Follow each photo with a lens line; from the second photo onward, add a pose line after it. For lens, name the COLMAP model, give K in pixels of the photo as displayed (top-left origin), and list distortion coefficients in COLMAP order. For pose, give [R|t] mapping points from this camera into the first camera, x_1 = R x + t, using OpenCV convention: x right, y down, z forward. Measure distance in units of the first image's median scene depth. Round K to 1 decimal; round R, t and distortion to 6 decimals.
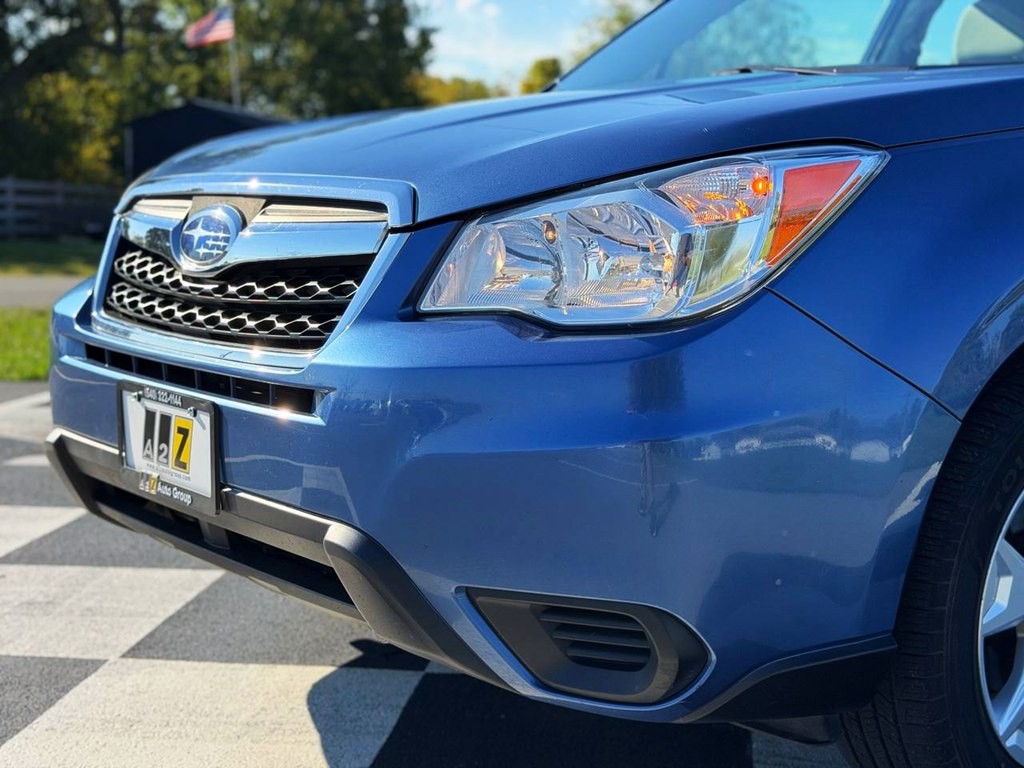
lens RADIAL K [[1452.4, 0, 502.4], [0, 1452.4, 389.2], [0, 0, 1]] dist [0.128326, -0.006663]
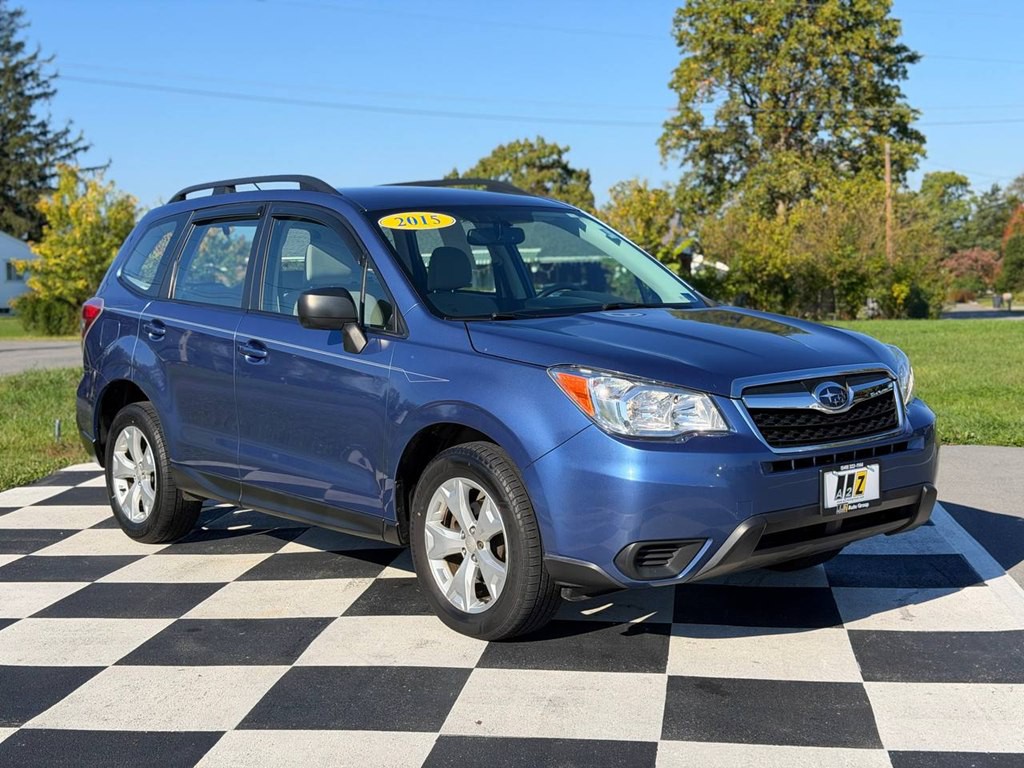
lens RADIAL K [[1452.4, 0, 502.4], [0, 1452.4, 389.2], [0, 0, 1]] dist [0.128326, -0.006663]
pose [[-0.006499, -0.100765, 0.994889, -2.605318], [0.165177, 0.981135, 0.100451, -0.452530], [-0.986243, 0.164985, 0.010268, 1.566421]]
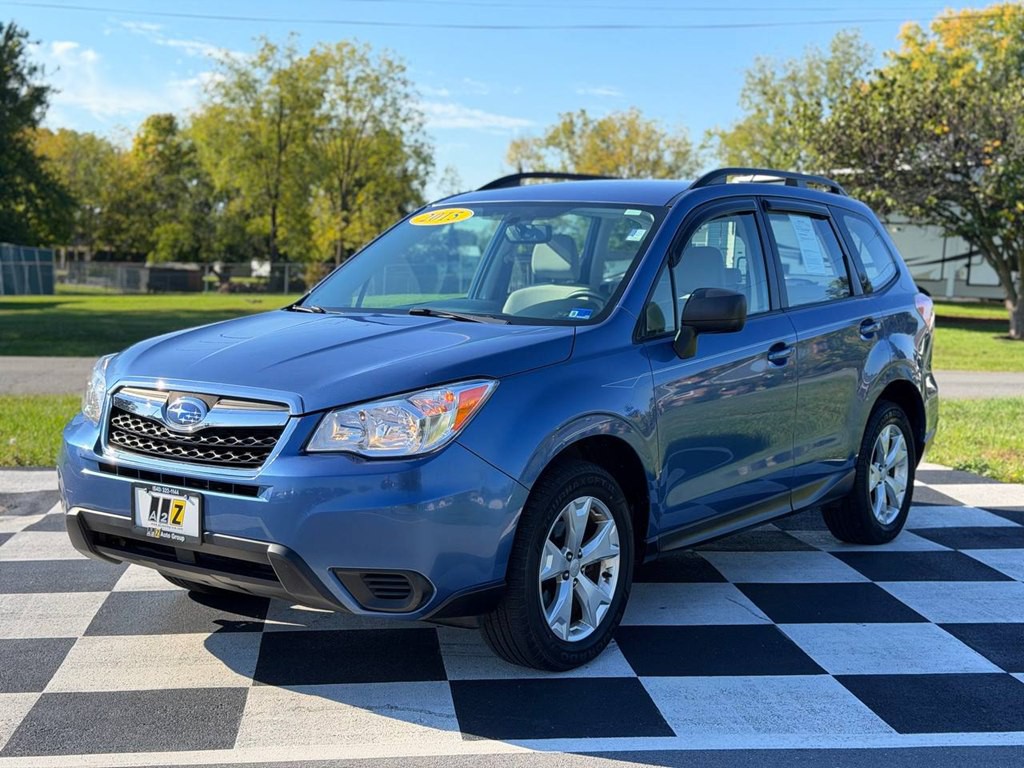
lens RADIAL K [[1452.4, 0, 502.4], [0, 1452.4, 389.2], [0, 0, 1]] dist [0.128326, -0.006663]
pose [[0.966464, -0.014081, 0.256414, -0.315831], [0.023395, 0.999171, -0.033308, -0.061334], [-0.255733, 0.038190, 0.965993, -1.204009]]
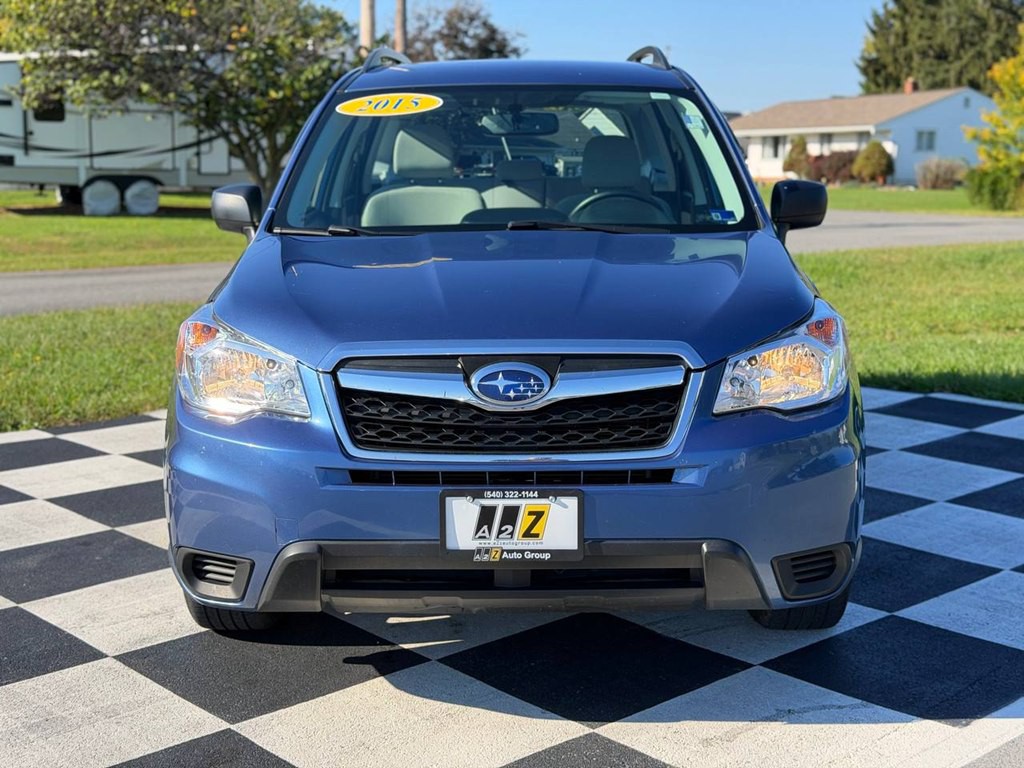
lens RADIAL K [[1452.4, 0, 502.4], [0, 1452.4, 389.2], [0, 0, 1]] dist [0.128326, -0.006663]
pose [[0.632252, -0.142216, 0.761598, -1.424050], [0.118726, 0.989183, 0.086152, -0.242237], [-0.765612, 0.035952, 0.642297, 0.047506]]
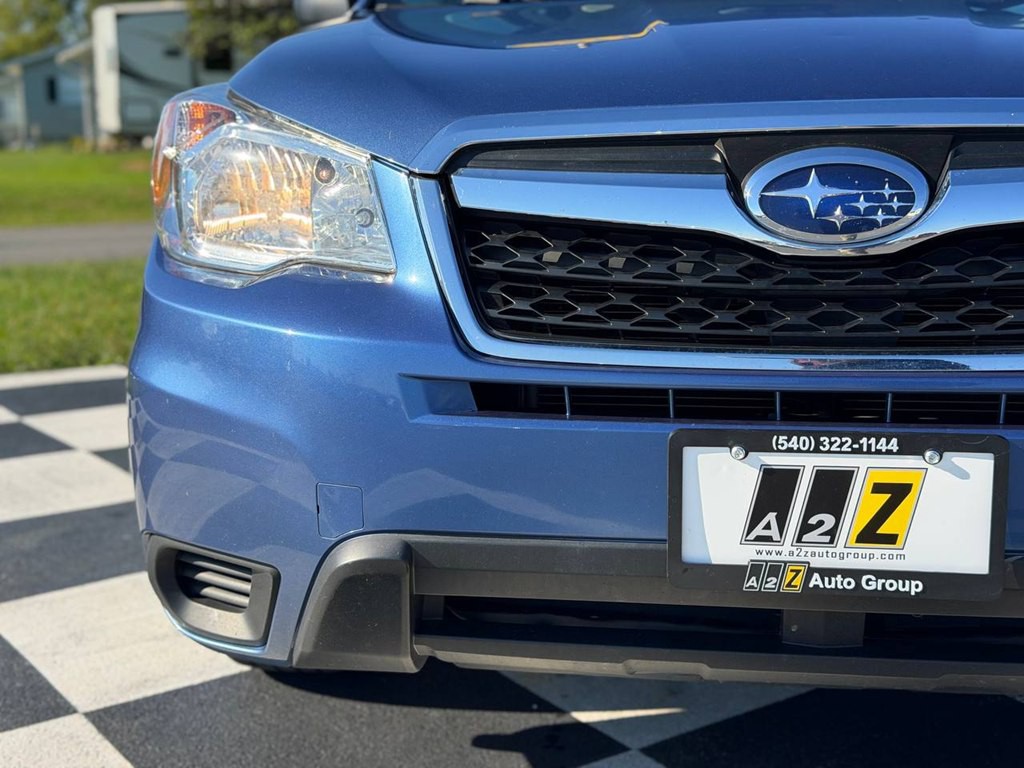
lens RADIAL K [[1452.4, 0, 502.4], [0, 1452.4, 389.2], [0, 0, 1]] dist [0.128326, -0.006663]
pose [[0.719482, -0.143852, 0.679450, -0.821628], [0.112043, 0.989541, 0.090860, -0.100282], [-0.685413, 0.010755, 0.728075, 0.653224]]
